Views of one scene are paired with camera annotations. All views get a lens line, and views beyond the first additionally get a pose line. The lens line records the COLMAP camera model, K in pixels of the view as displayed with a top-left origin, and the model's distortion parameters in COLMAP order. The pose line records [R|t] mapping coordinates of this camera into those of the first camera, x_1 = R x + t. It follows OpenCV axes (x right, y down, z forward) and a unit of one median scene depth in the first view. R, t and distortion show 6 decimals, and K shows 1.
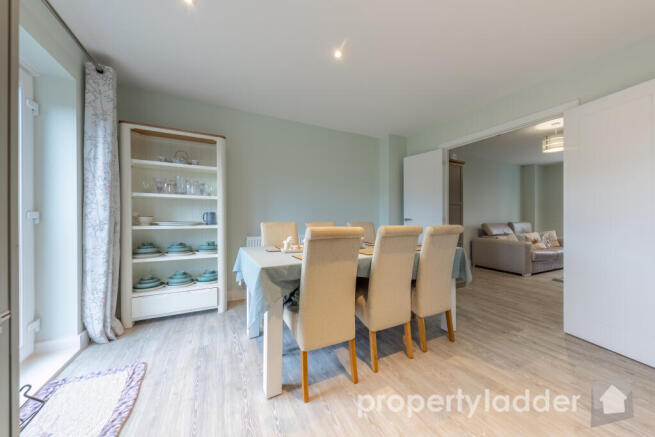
lens RADIAL K [[221.1, 0, 325.8], [0, 221.1, 217.7], [0, 0, 1]] dist [0.000867, -0.000052]
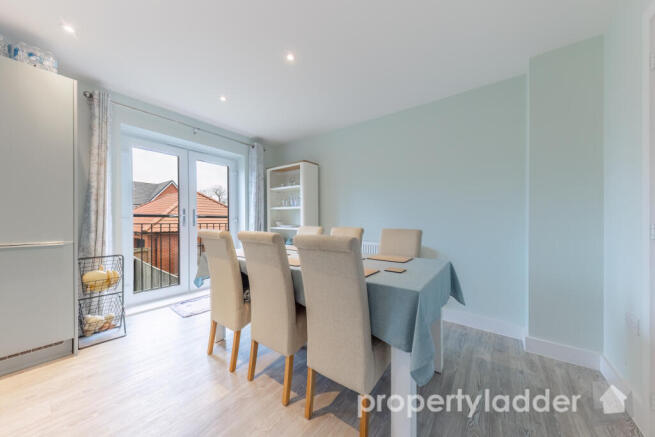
lens RADIAL K [[227.1, 0, 327.4], [0, 227.1, 221.9], [0, 0, 1]] dist [0.000645, -0.000039]
pose [[0.437901, 0.002262, -0.899020, 0.878028], [-0.017513, 0.999829, -0.006014, 0.001322], [0.898852, 0.018378, 0.437866, 0.594317]]
